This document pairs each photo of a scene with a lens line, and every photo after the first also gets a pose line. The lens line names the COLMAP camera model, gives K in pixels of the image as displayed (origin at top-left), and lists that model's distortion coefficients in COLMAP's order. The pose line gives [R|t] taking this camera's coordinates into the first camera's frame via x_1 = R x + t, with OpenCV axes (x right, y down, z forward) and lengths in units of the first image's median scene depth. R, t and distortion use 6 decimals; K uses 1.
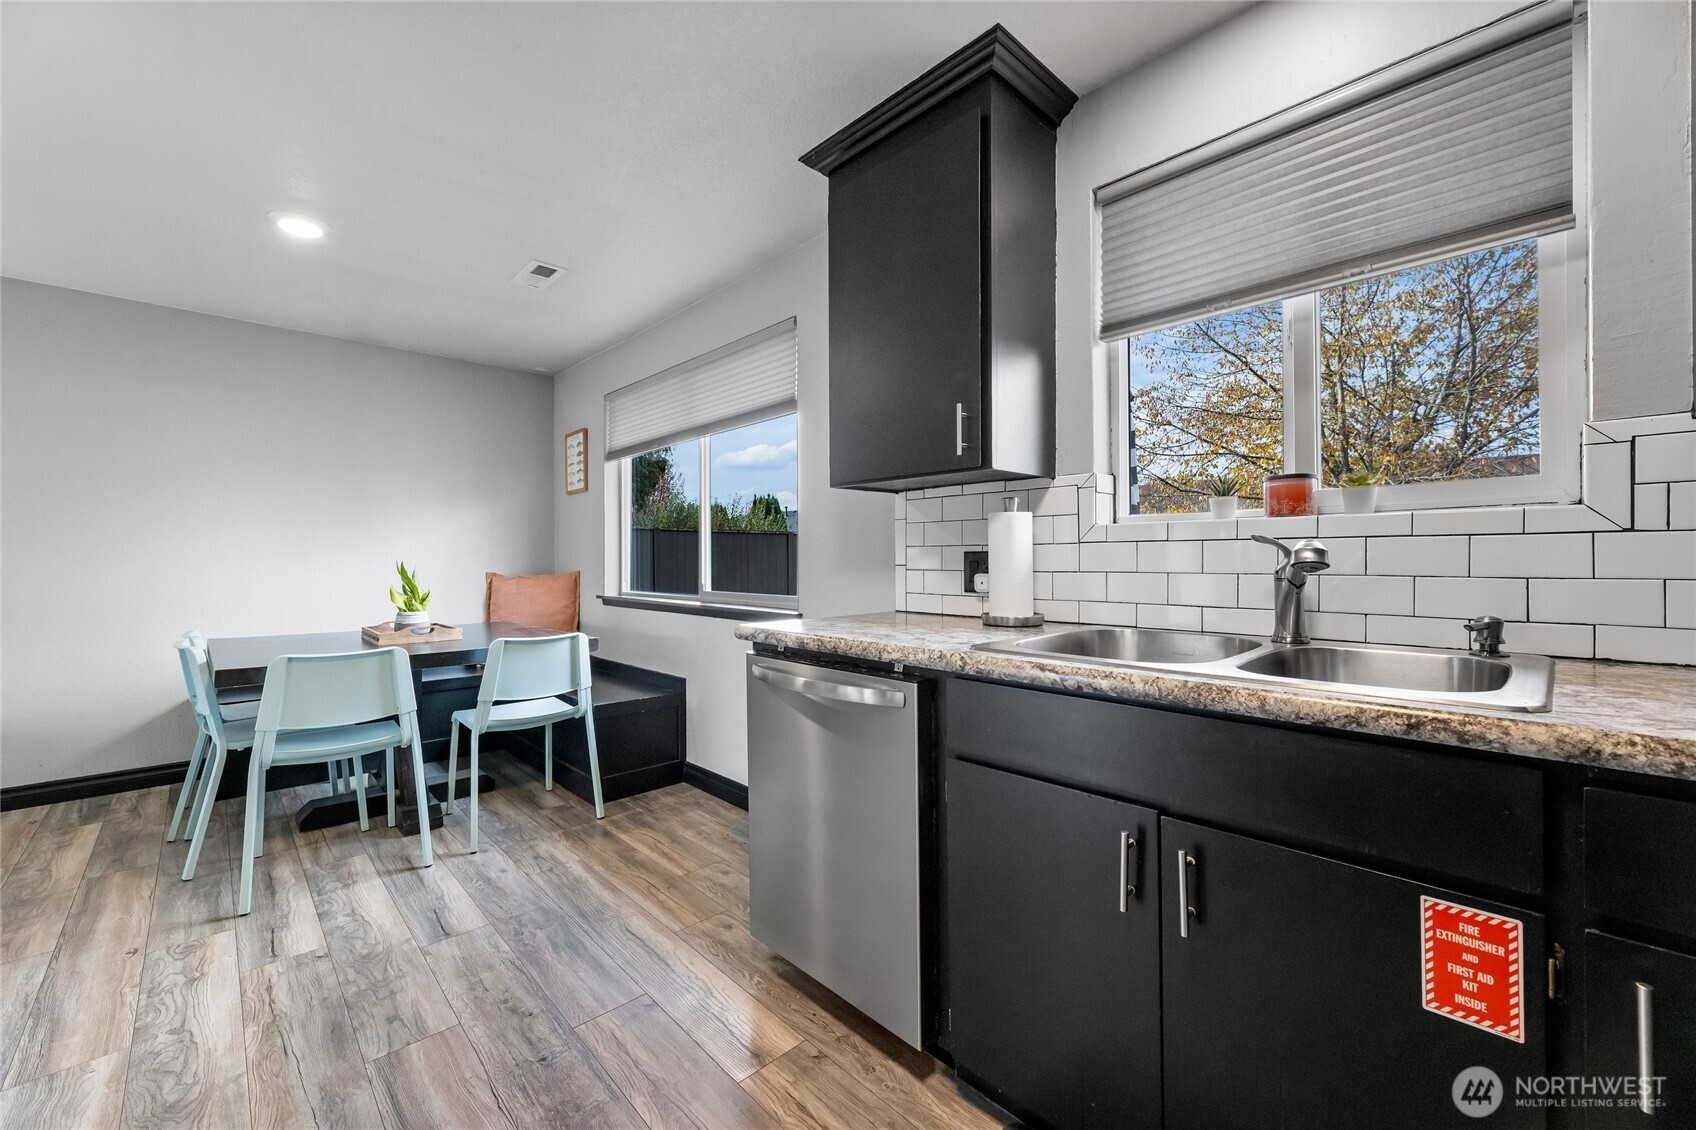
lens RADIAL K [[683.6, 0, 840.6], [0, 683.6, 560.8], [0, 0, 1]] dist [-0.000641, -0.000001]
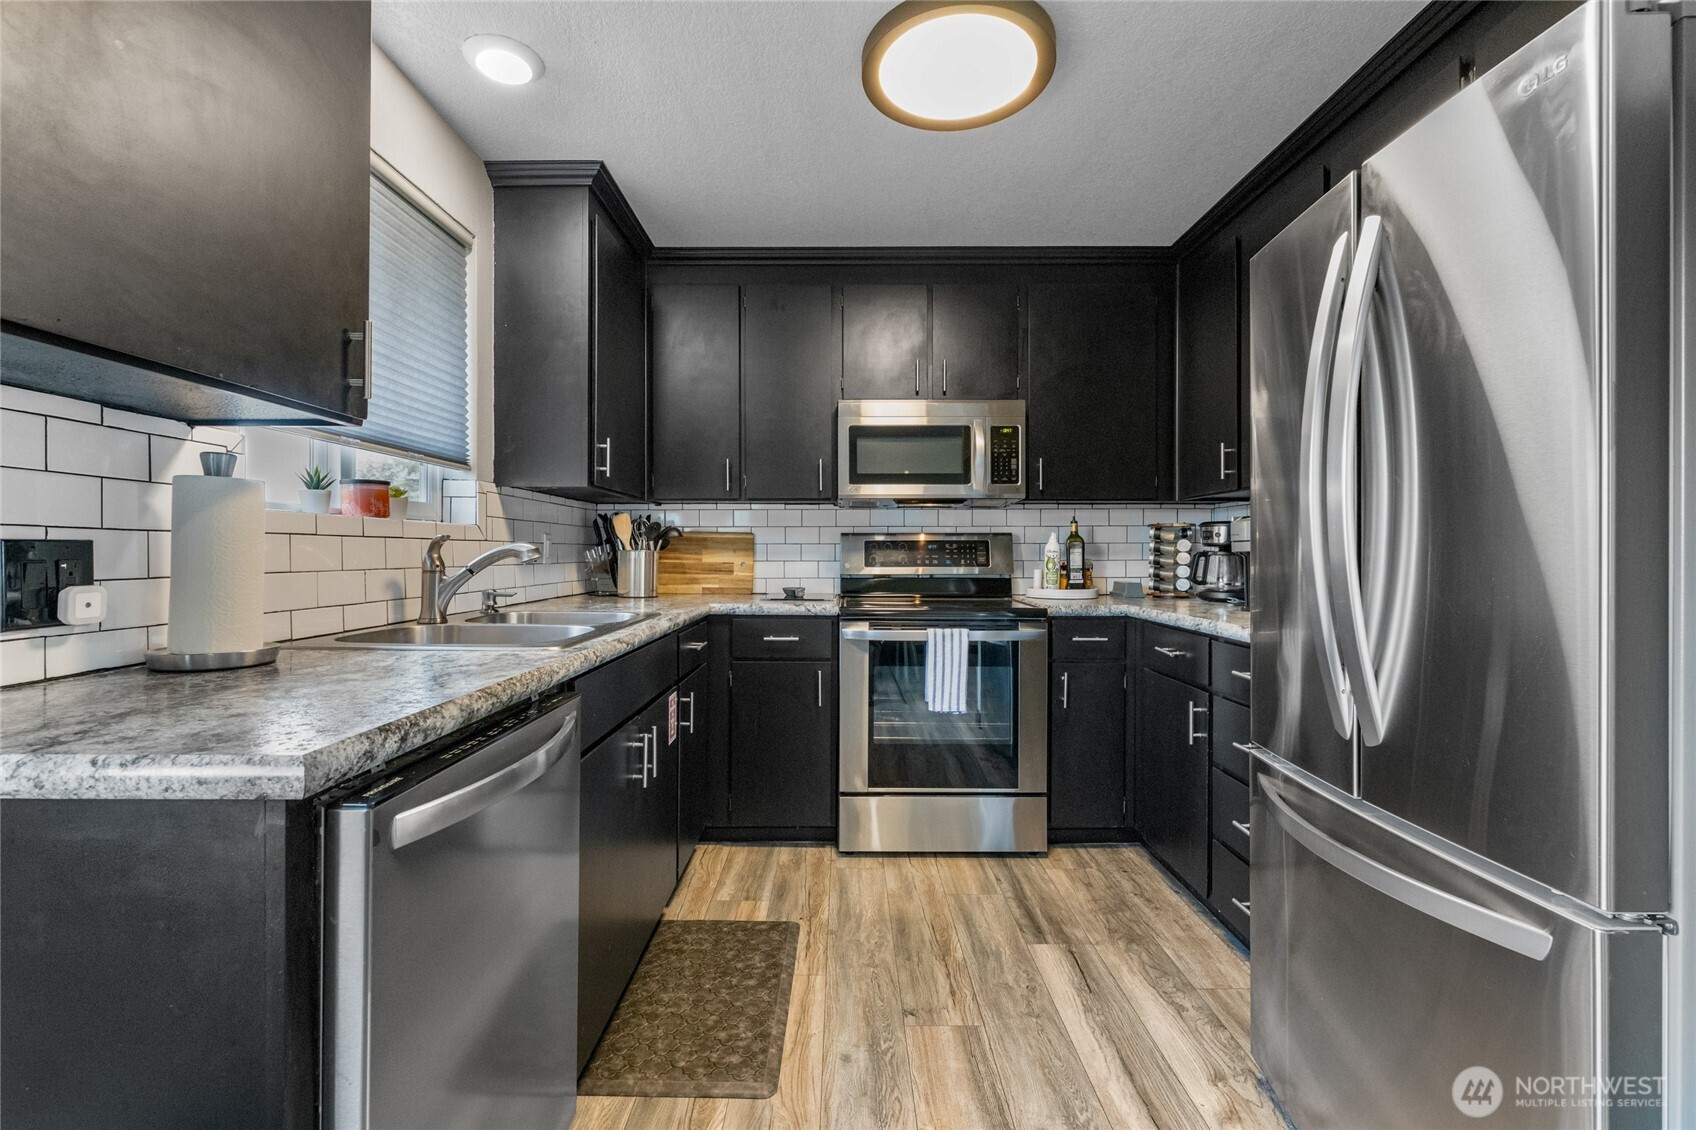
lens RADIAL K [[752.5, 0, 839.3], [0, 752.5, 560.2], [0, 0, 1]] dist [-0.000312, -0.000029]
pose [[-0.731367, 0.003855, 0.681973, -0.615751], [0.002782, 0.999993, -0.002668, 0.003175], [-0.681978, -0.000054, -0.731373, 1.141967]]
